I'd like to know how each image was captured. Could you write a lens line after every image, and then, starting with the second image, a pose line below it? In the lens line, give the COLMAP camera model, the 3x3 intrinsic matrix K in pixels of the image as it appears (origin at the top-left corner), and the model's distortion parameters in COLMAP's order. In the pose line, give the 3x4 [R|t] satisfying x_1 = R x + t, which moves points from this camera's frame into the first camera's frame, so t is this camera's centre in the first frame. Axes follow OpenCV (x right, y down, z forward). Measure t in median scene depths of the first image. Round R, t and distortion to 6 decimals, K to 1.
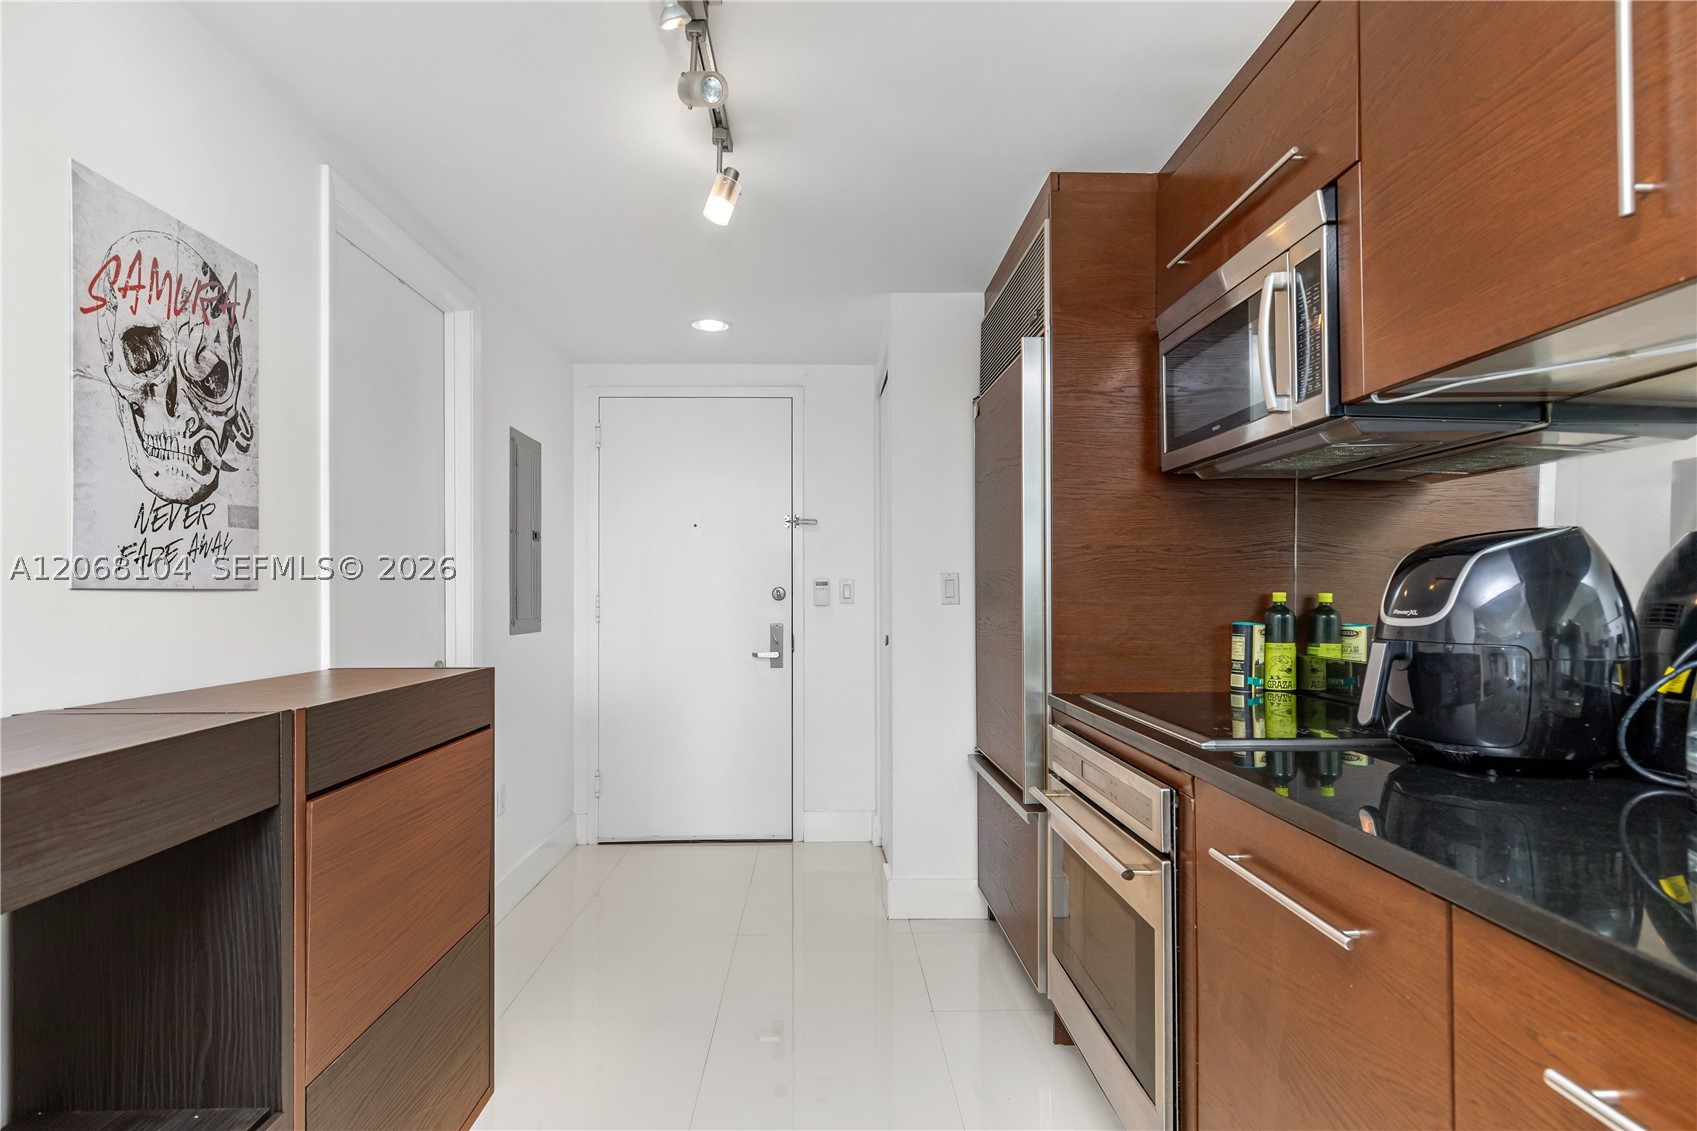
lens RADIAL K [[966.3, 0, 821.9], [0, 966.3, 582.4], [0, 0, 1]] dist [0.006395, -0.001004]
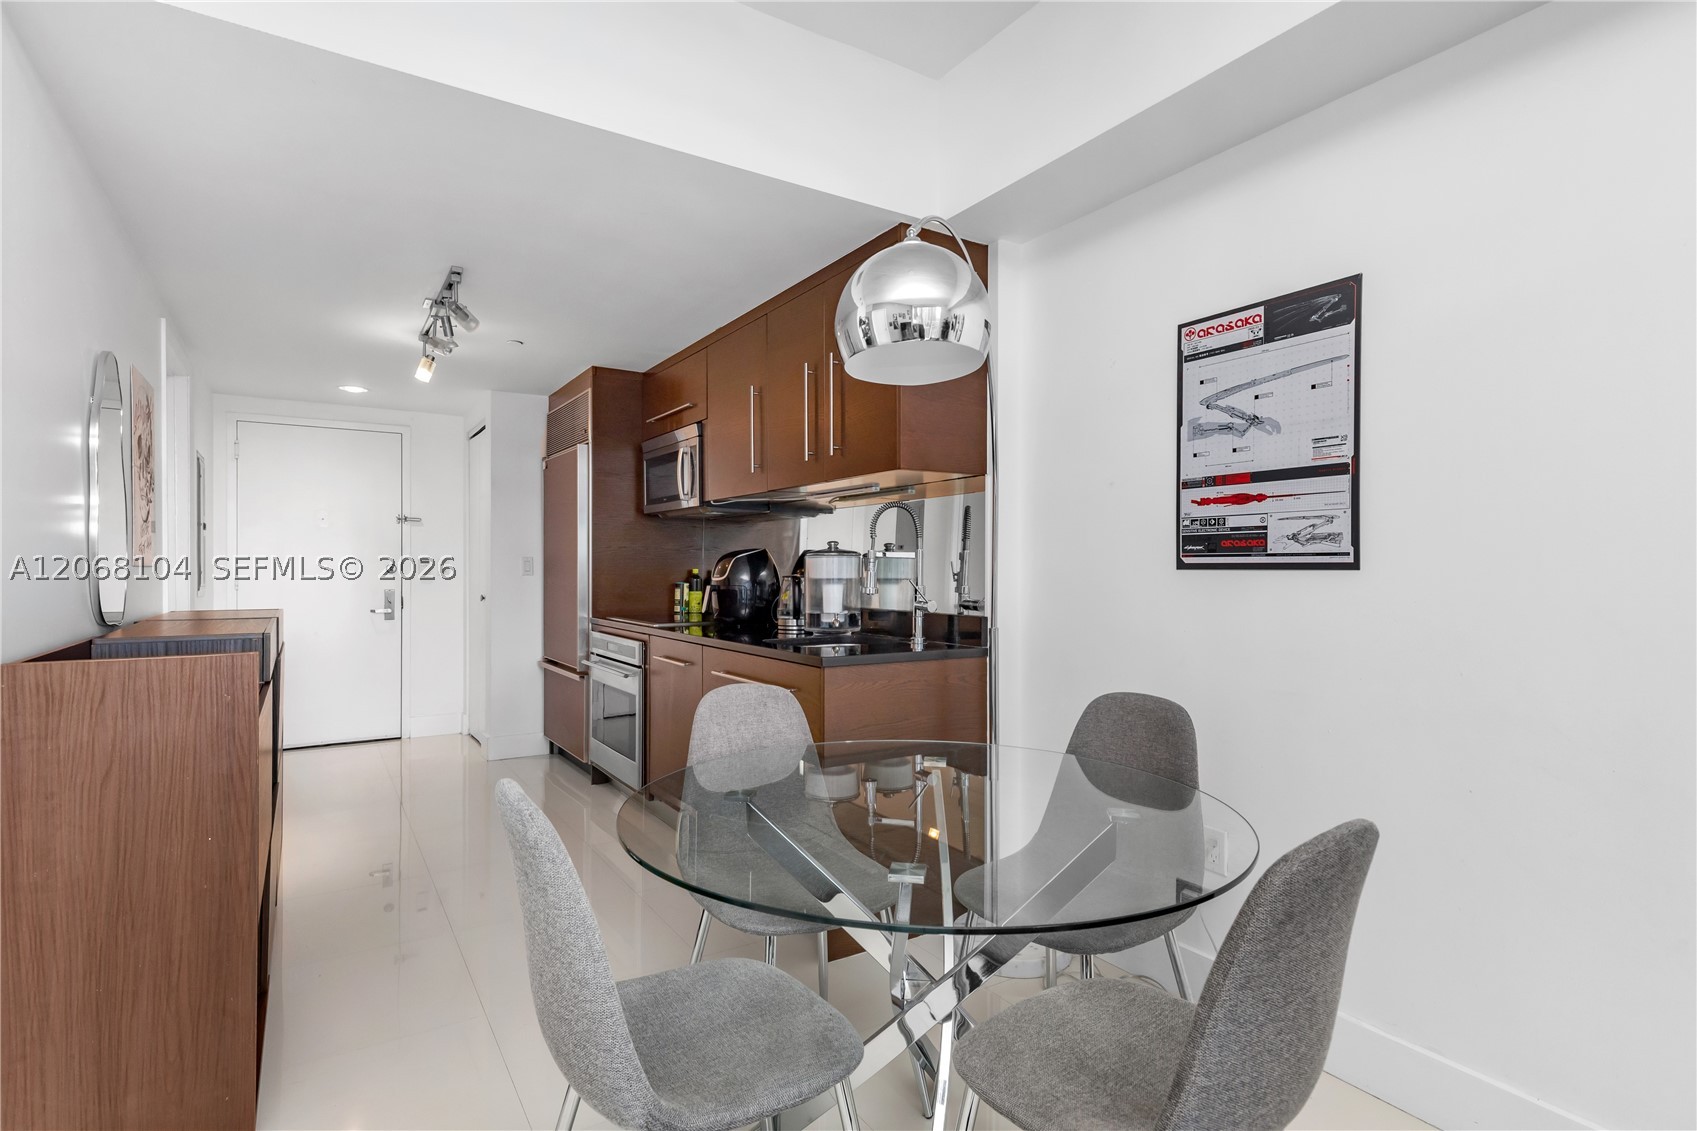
lens RADIAL K [[770.1, 0, 872.4], [0, 770.1, 574.3], [0, 0, 1]] dist [0.004756, -0.000380]
pose [[0.824761, -0.001090, 0.565481, -0.204207], [-0.009478, 0.999831, 0.015751, -0.009712], [-0.565402, -0.018350, 0.824611, -0.718822]]
